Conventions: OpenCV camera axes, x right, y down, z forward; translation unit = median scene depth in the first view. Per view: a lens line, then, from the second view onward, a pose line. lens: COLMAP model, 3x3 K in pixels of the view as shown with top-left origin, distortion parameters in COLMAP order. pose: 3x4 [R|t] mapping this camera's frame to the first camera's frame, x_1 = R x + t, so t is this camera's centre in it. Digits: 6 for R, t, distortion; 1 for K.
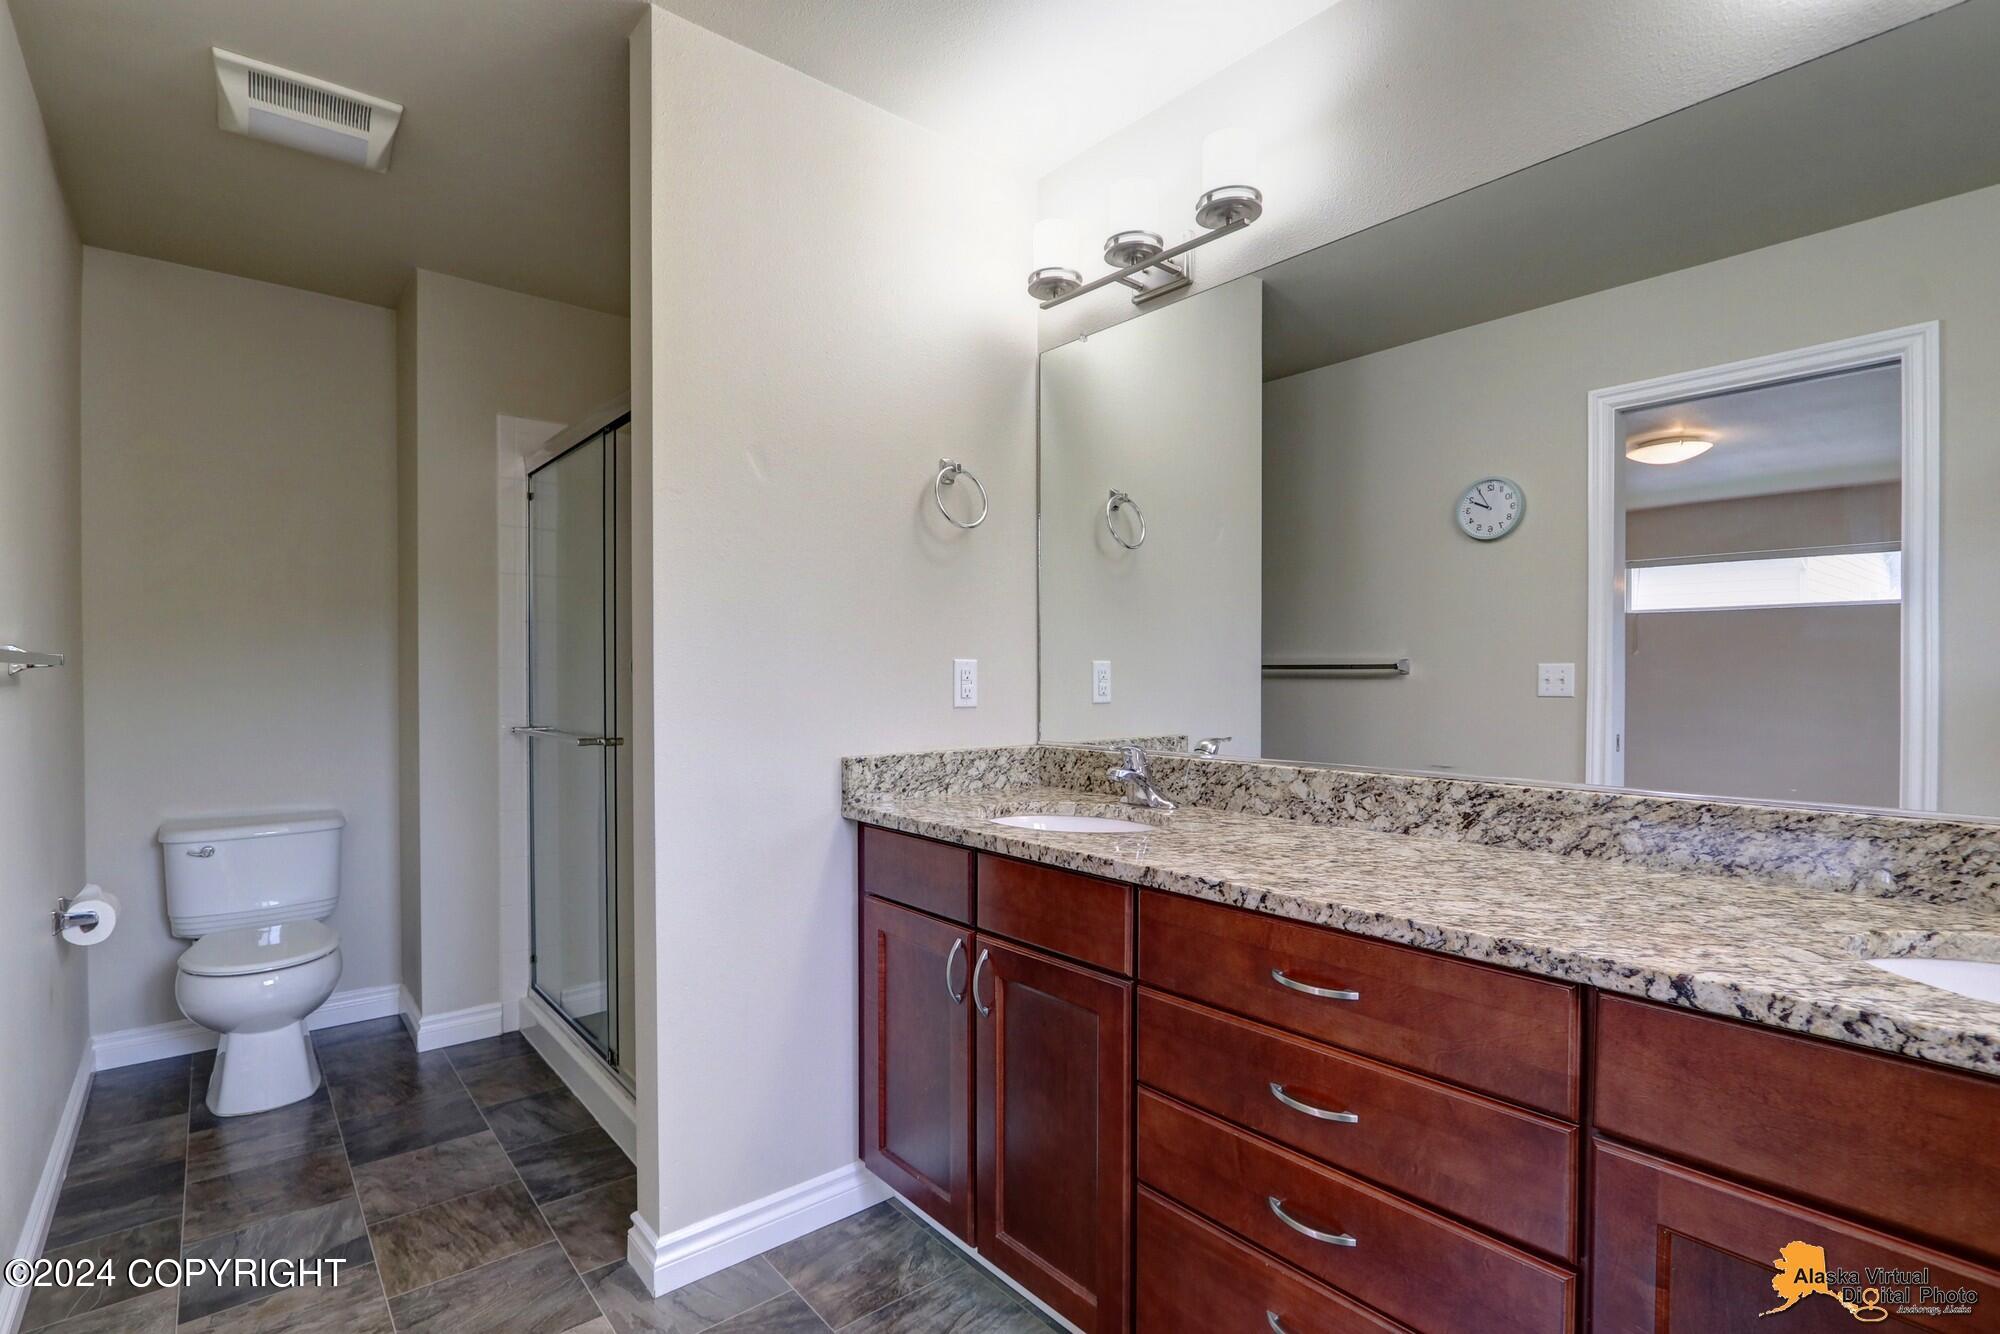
lens RADIAL K [[944.5, 0, 1000.5], [0, 944.5, 688.2], [0, 0, 1]] dist [-0.009121, 0.000535]
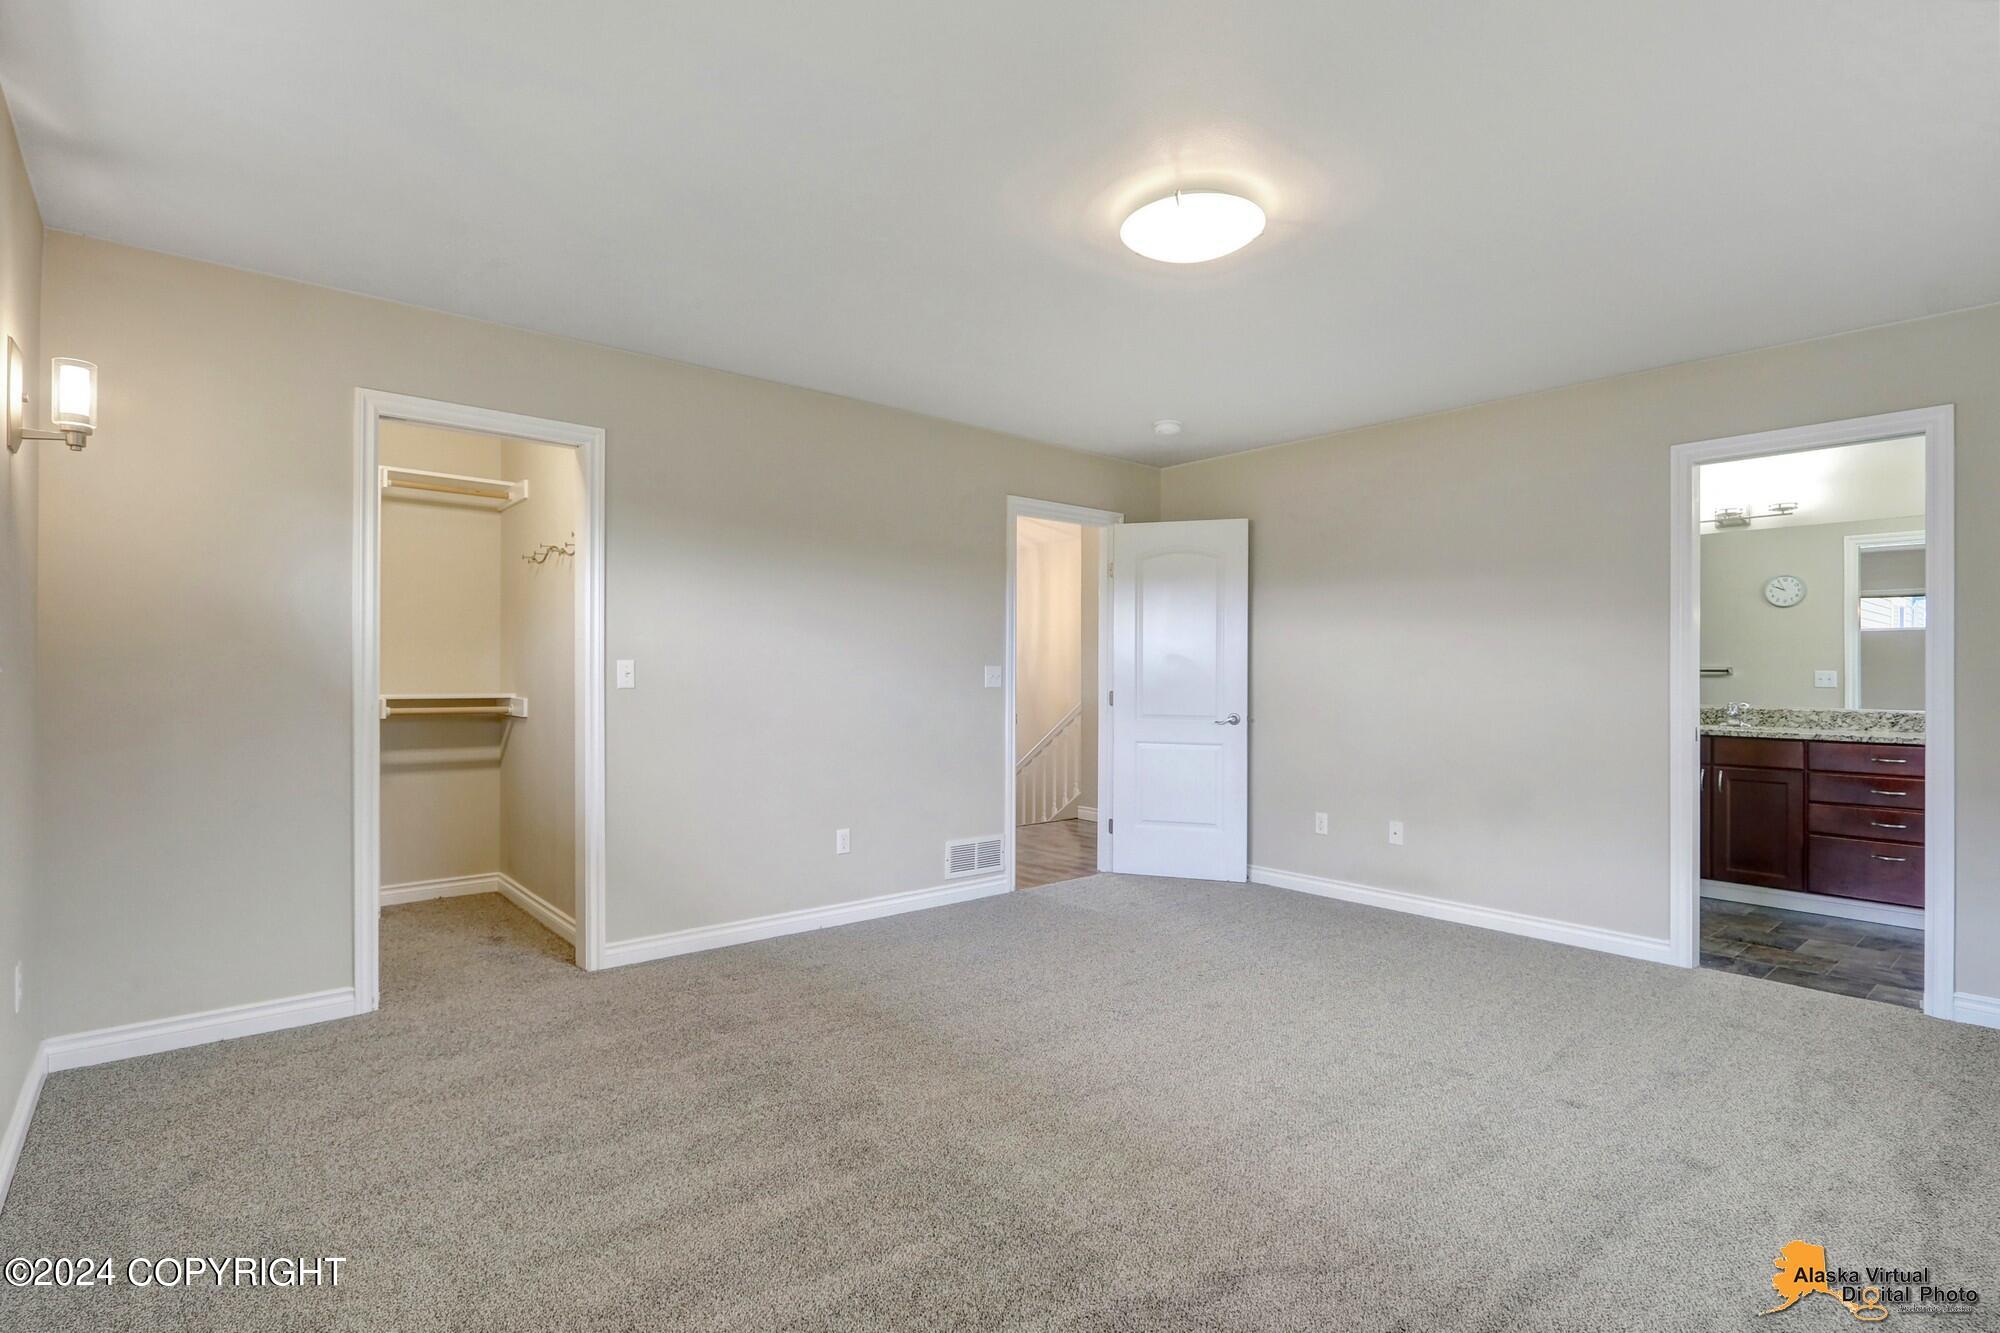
lens RADIAL K [[944.5, 0, 1000.5], [0, 944.5, 687.7], [0, 0, 1]] dist [-0.009121, 0.000535]
pose [[0.999994, 0.003013, -0.001659, -2.384489], [-0.003010, 0.999994, 0.001710, 0.023554], [0.001665, -0.001705, 0.999997, -2.038943]]
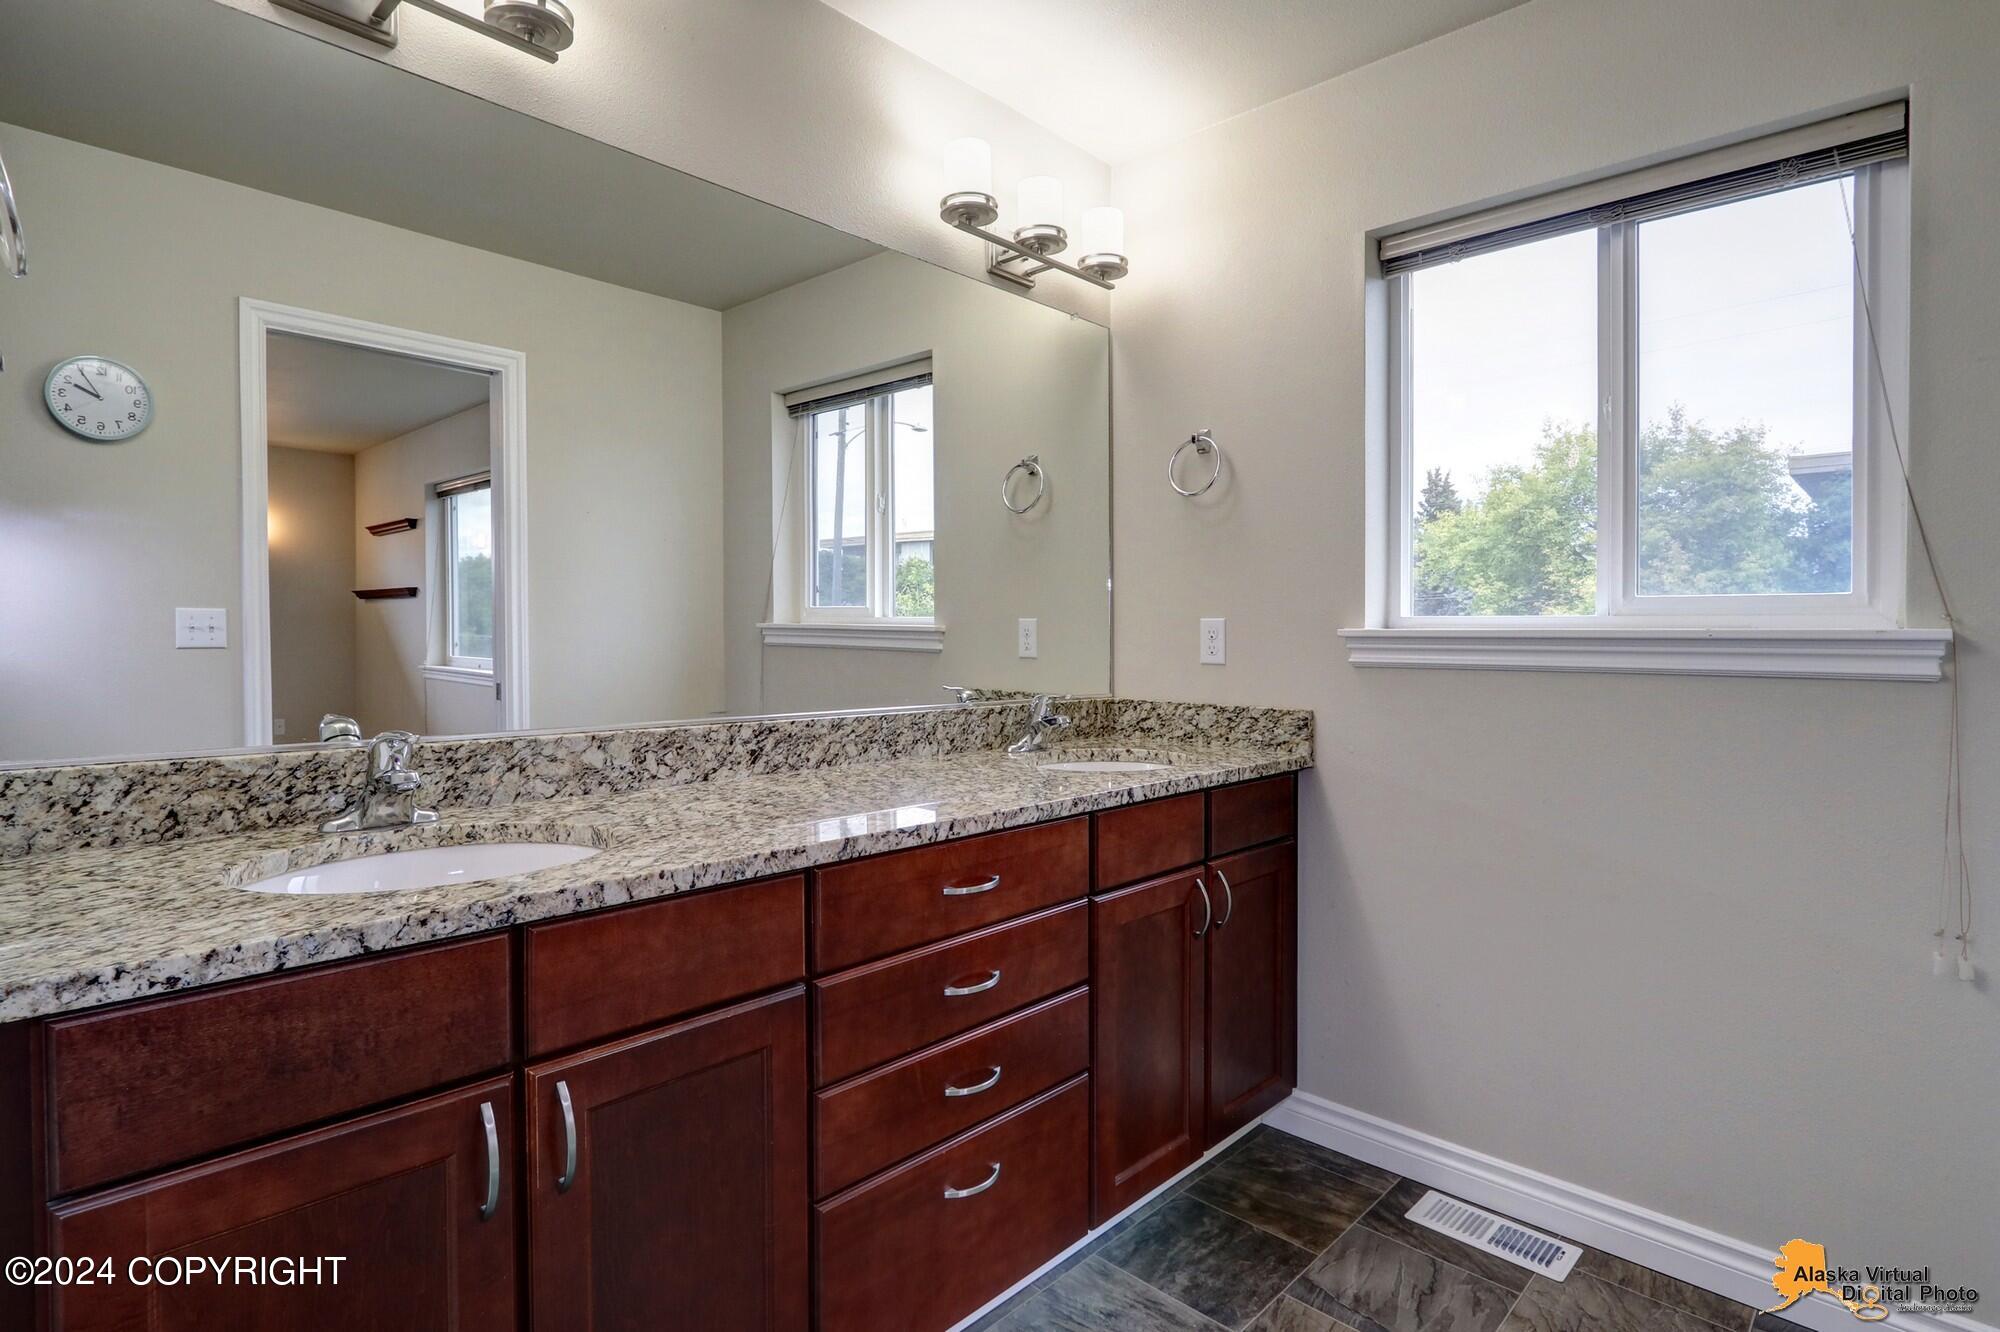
lens RADIAL K [[985.7, 0, 972.7], [0, 985.7, 630.0], [0, 0, 1]] dist [-0.005658, -0.000126]
pose [[-0.090761, 0.000629, 0.995872, -0.697315], [0.003261, 0.999995, -0.000335, -0.009924], [-0.995867, 0.003217, -0.090763, 0.835867]]
